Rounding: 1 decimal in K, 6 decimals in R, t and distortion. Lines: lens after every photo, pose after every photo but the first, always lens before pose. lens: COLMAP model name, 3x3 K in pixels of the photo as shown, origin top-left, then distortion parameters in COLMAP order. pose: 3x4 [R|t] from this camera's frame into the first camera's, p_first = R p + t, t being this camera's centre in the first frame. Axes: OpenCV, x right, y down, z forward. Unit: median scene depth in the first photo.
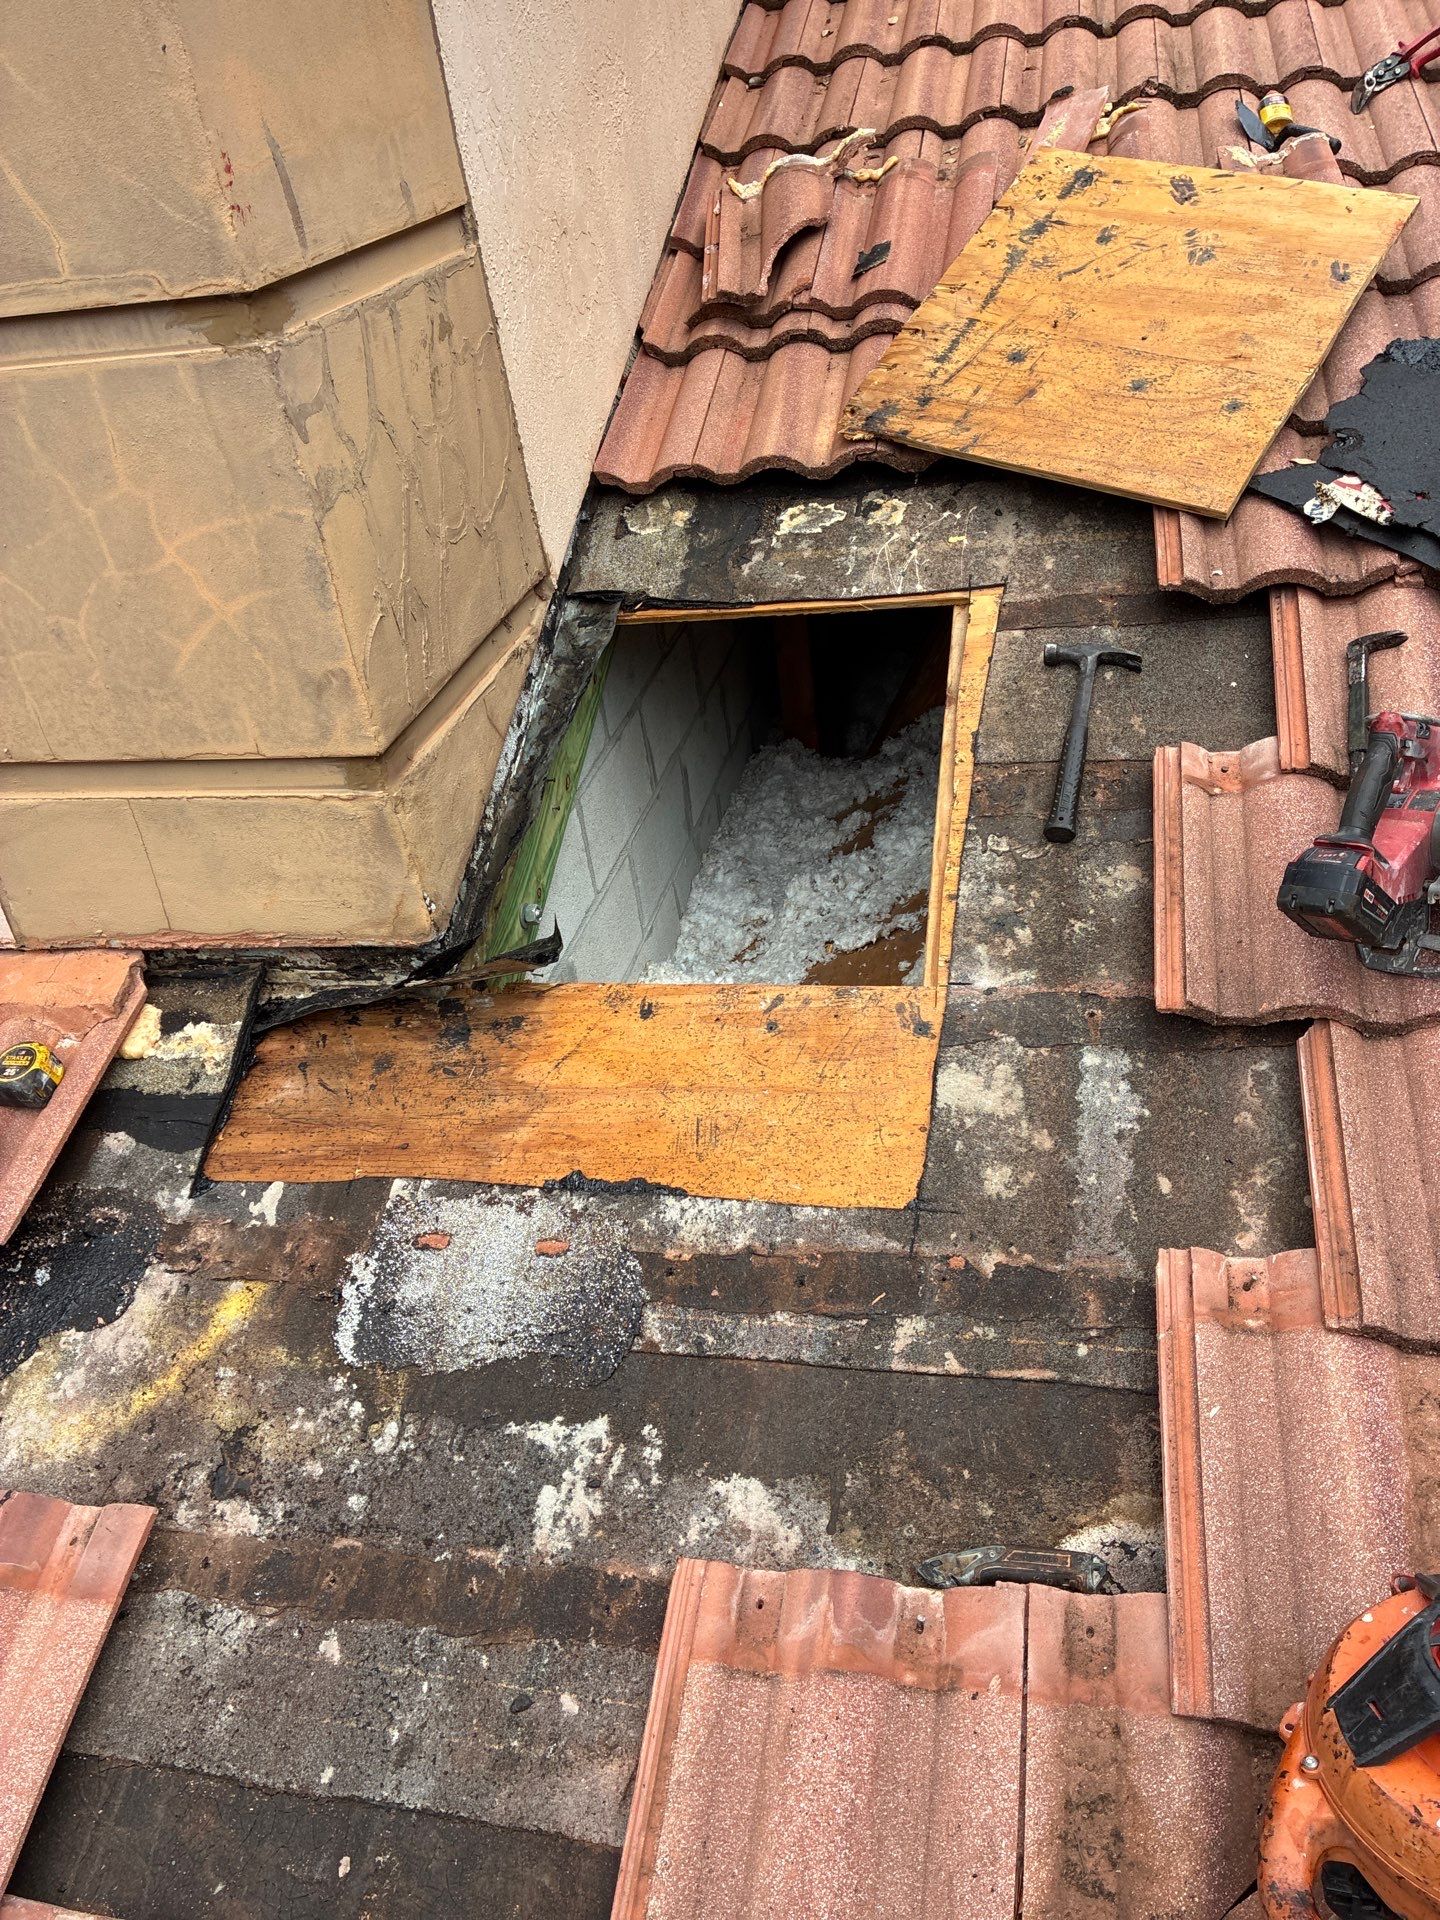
lens RADIAL K [[1448.1, 0, 705.2], [0, 1448.1, 969.8], [0, 0, 1]] dist [0.054224, -0.068284]
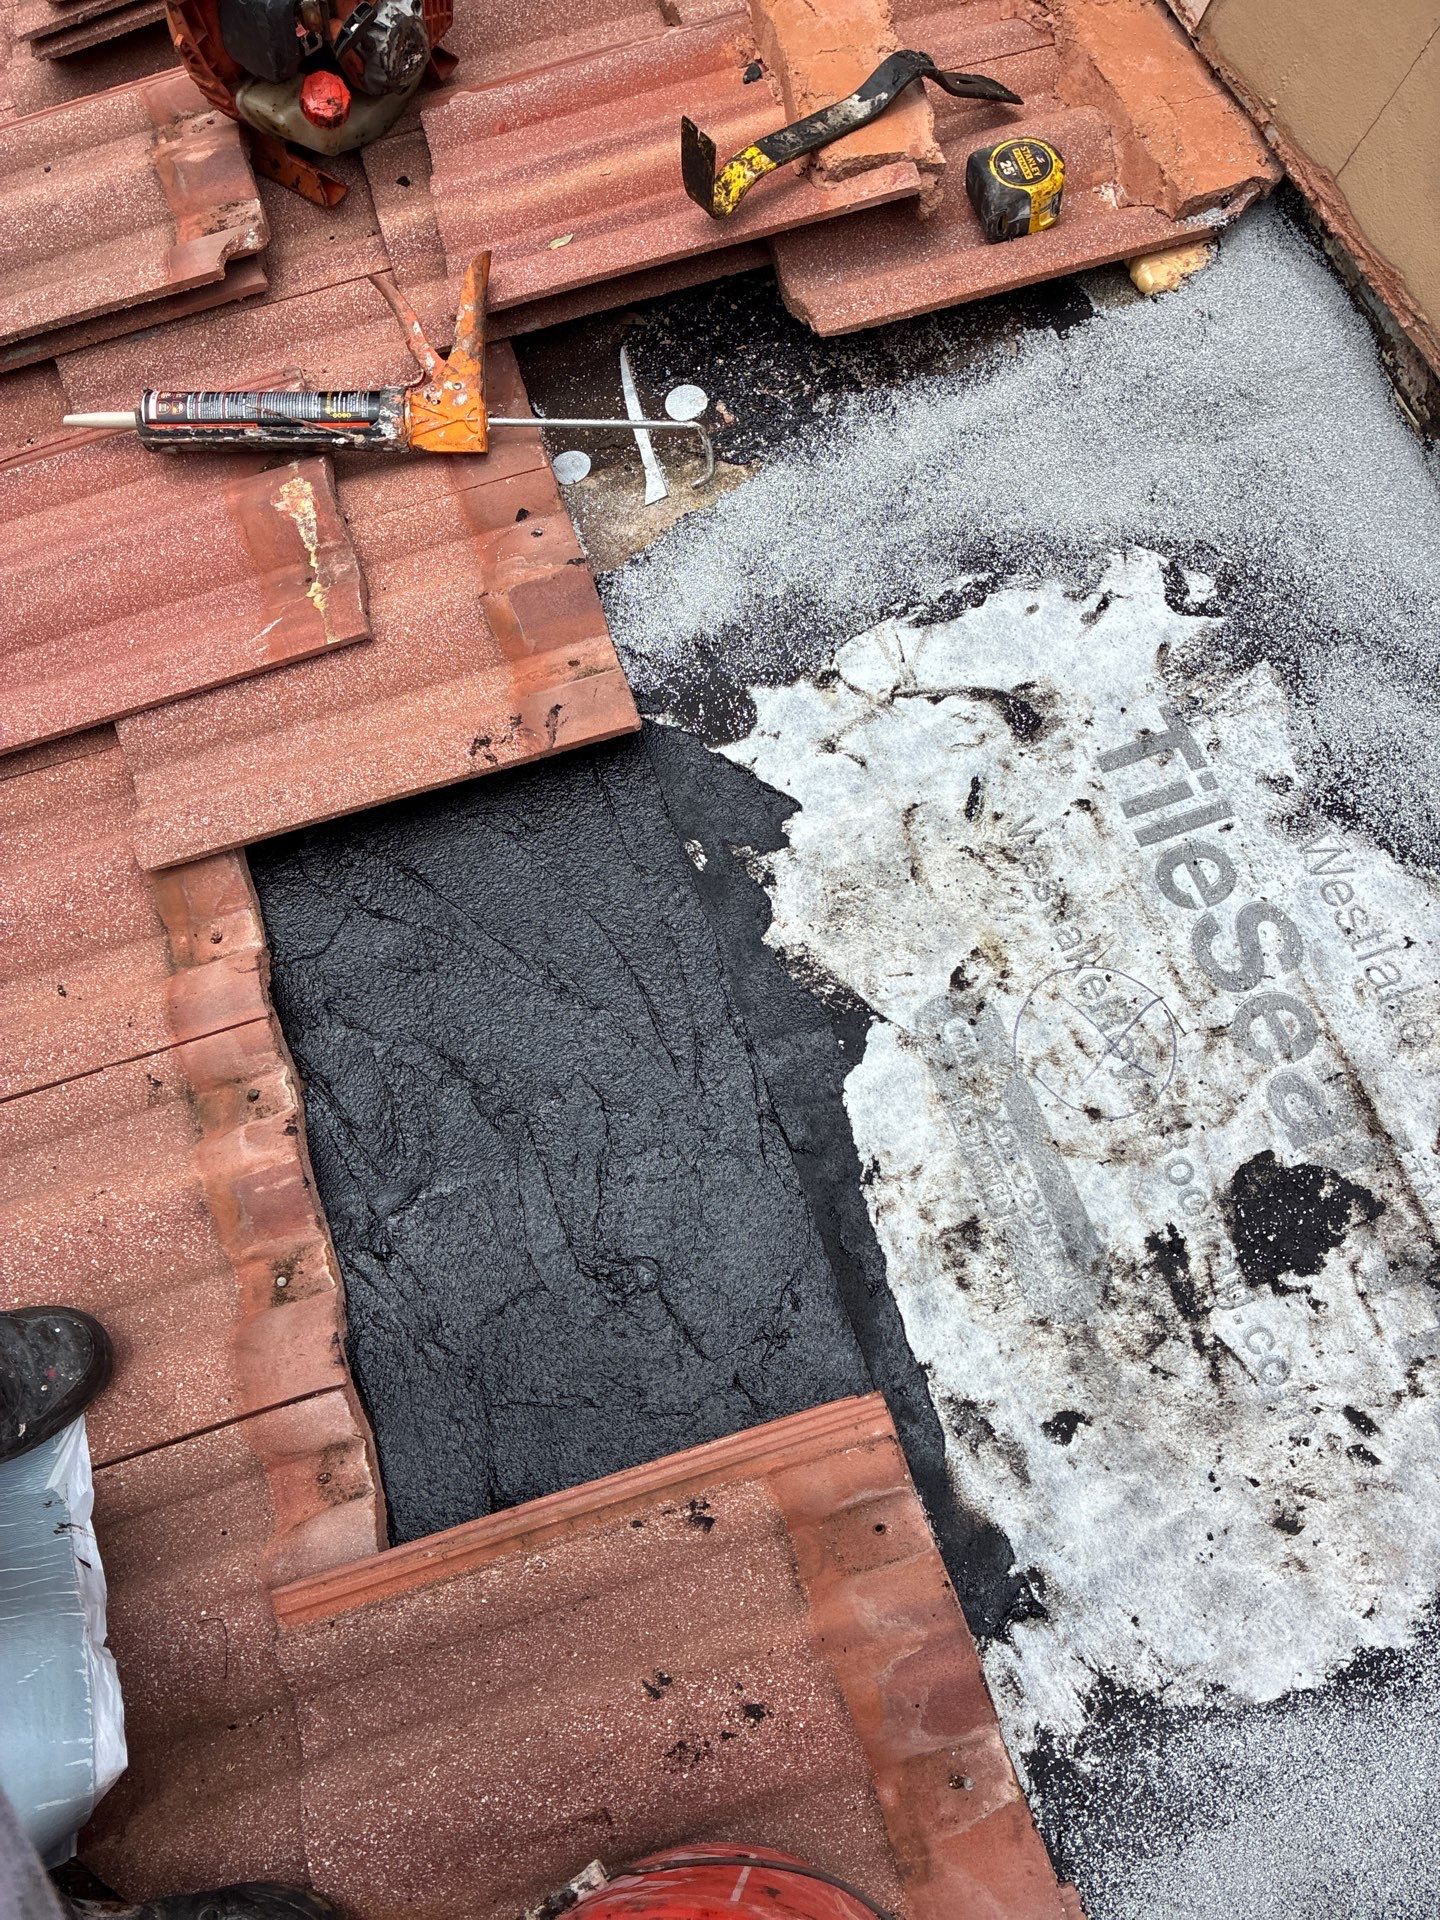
lens RADIAL K [[1448.1, 0, 727.2], [0, 1448.1, 970.1], [0, 0, 1]] dist [0.054224, -0.068284]
pose [[0.464080, 0.861780, -0.204856, -0.068560], [-0.683921, 0.495573, 0.535406, -0.019156], [0.562923, -0.108366, 0.819374, 0.327672]]
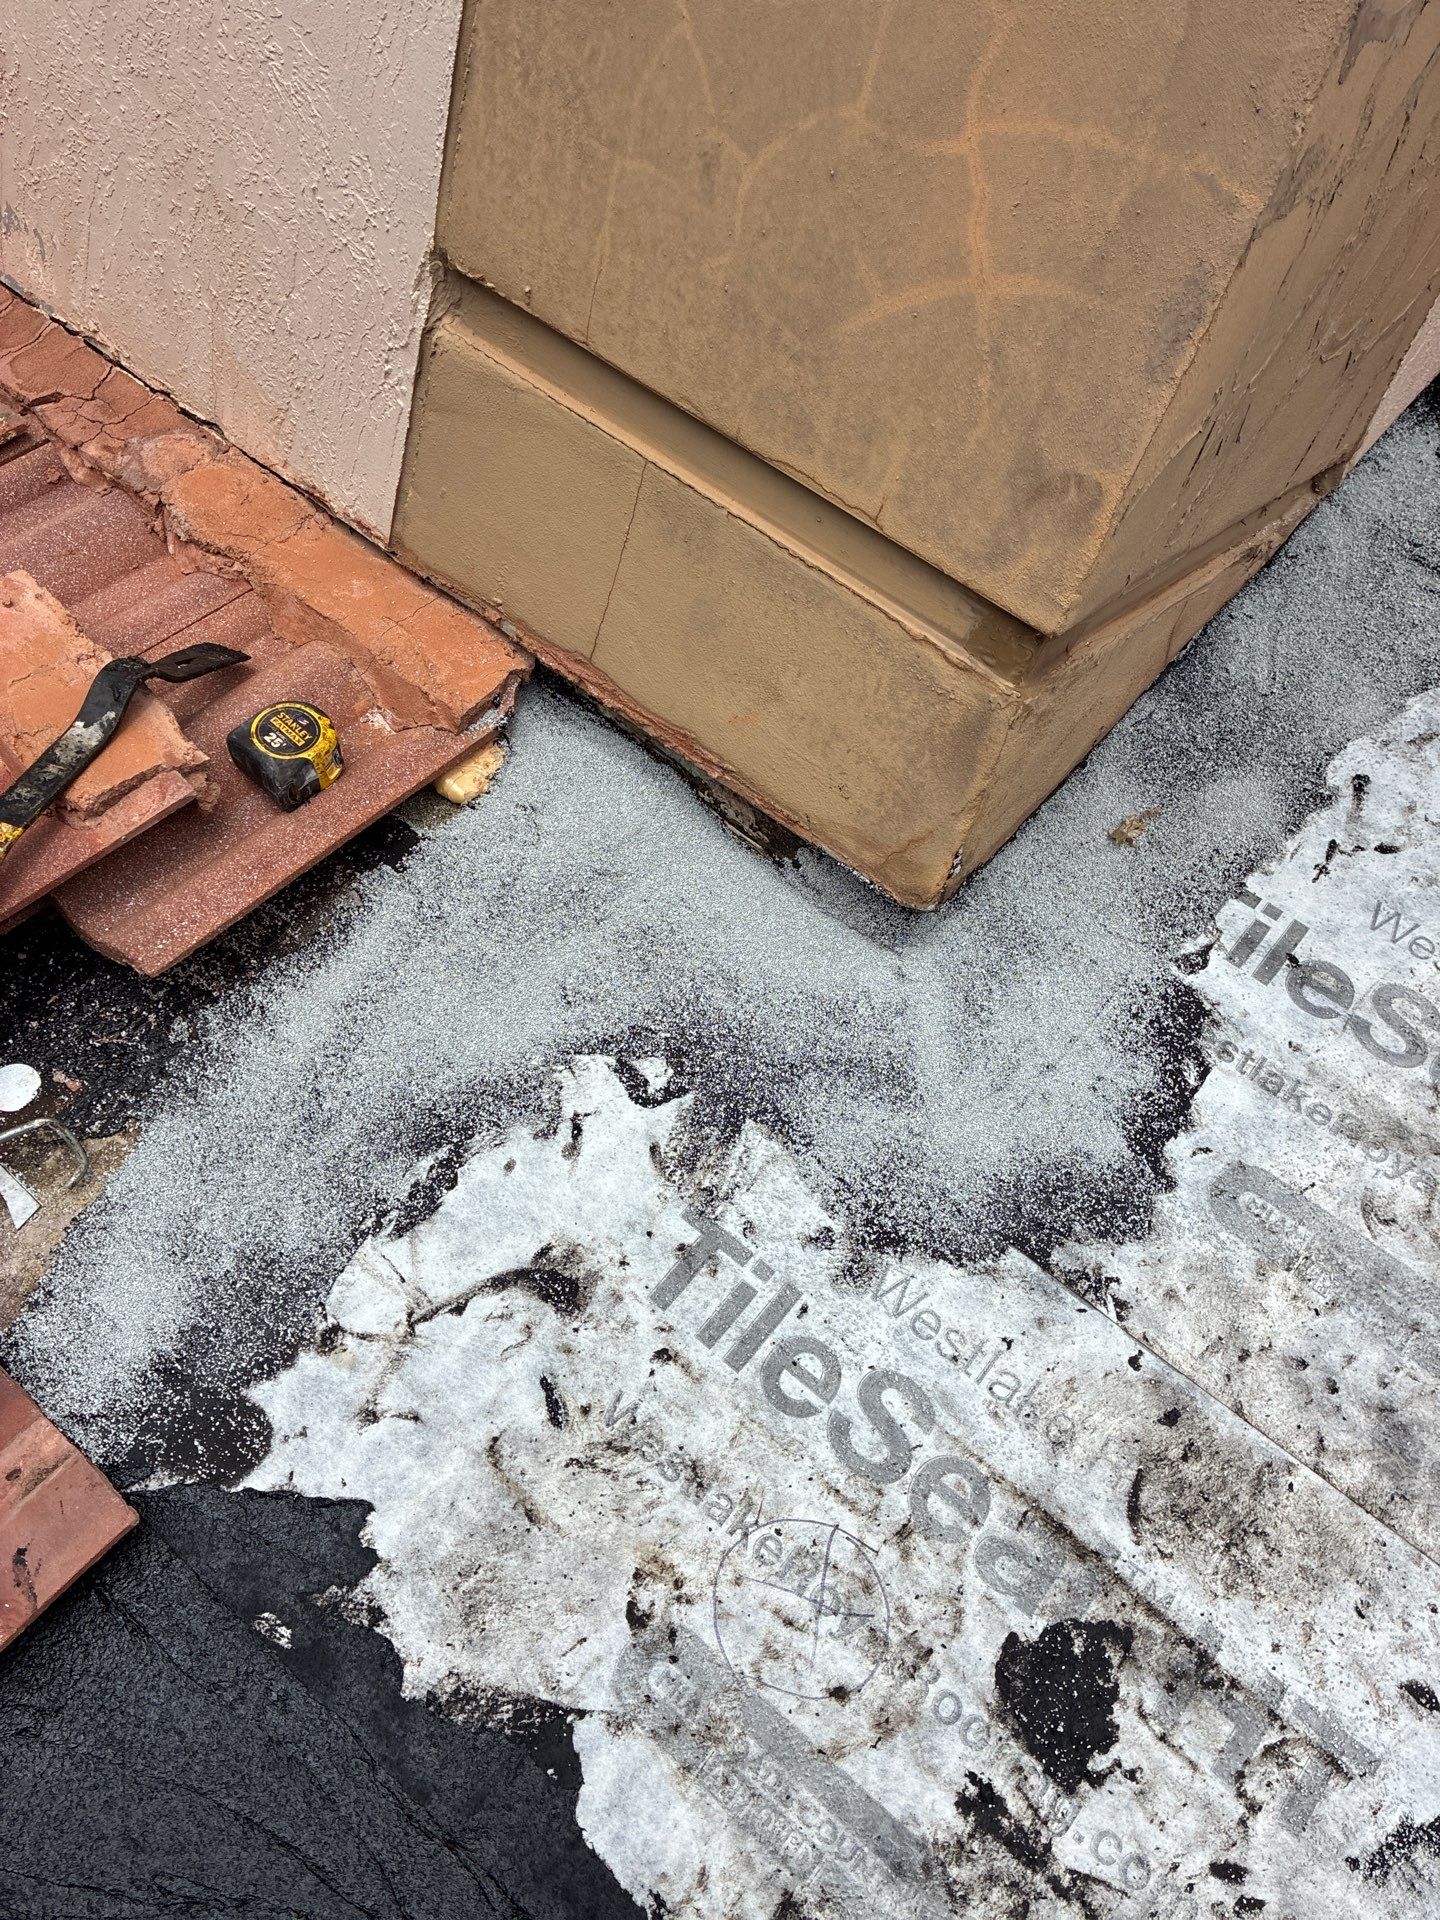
lens RADIAL K [[1448.1, 0, 735.5], [0, 1448.1, 958.7], [0, 0, 1]] dist [0.054224, -0.068284]
pose [[0.834712, 0.548475, -0.049303, -0.233949], [-0.533594, 0.827688, 0.173812, -0.075003], [0.136139, -0.118776, 0.983544, 0.393056]]
